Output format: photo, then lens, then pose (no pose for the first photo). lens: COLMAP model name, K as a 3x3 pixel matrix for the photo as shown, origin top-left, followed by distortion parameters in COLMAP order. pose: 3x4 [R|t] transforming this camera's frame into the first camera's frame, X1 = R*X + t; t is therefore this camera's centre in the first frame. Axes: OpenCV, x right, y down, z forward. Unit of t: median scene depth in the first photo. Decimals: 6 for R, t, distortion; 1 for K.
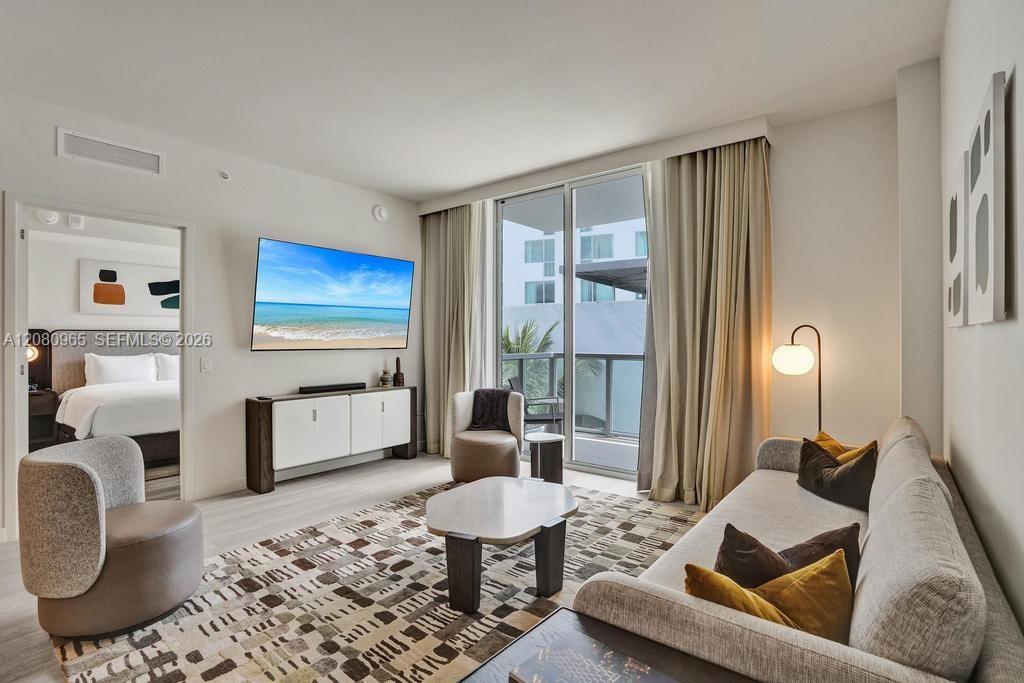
lens RADIAL K [[481.4, 0, 525.2], [0, 481.4, 344.2], [0, 0, 1]] dist [-0.059023, 0.021197]
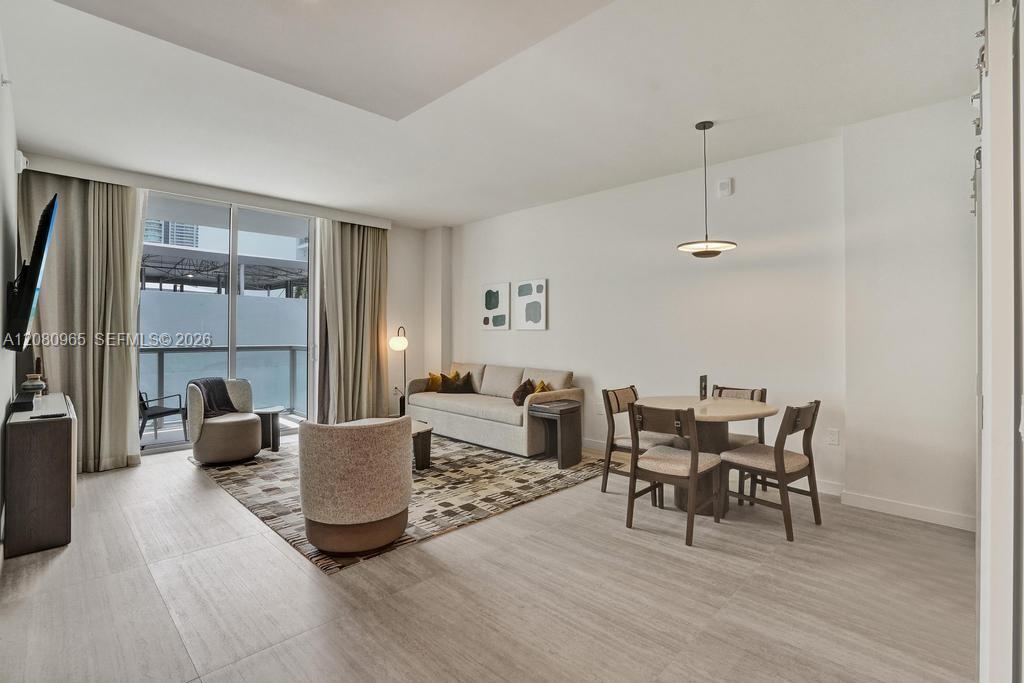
lens RADIAL K [[481.4, 0, 516.5], [0, 481.4, 317.1], [0, 0, 1]] dist [-0.059023, 0.021197]
pose [[0.103382, 0.033454, 0.994079, -1.289482], [0.011627, 0.999325, -0.034839, -0.000897], [-0.994574, 0.015160, 0.102924, 0.243853]]
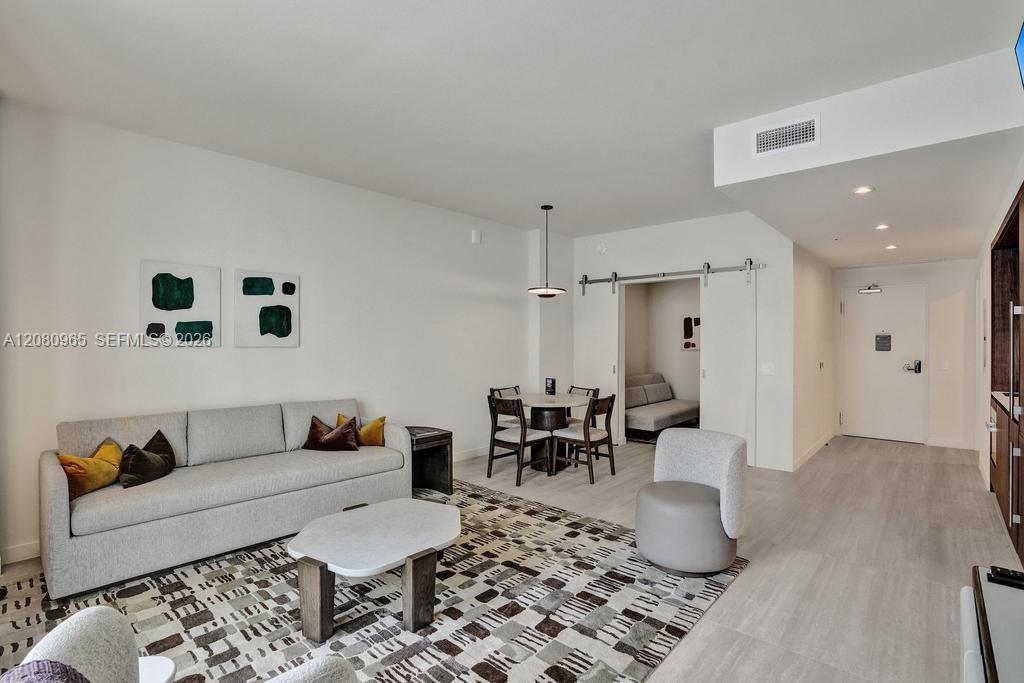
lens RADIAL K [[481.4, 0, 519.0], [0, 481.4, 344.0], [0, 0, 1]] dist [-0.059023, 0.021197]
pose [[-0.997694, -0.001871, 0.067843, -0.283690], [-0.000722, 0.999856, 0.016958, -0.040449], [-0.067864, 0.016870, -0.997552, 1.418495]]
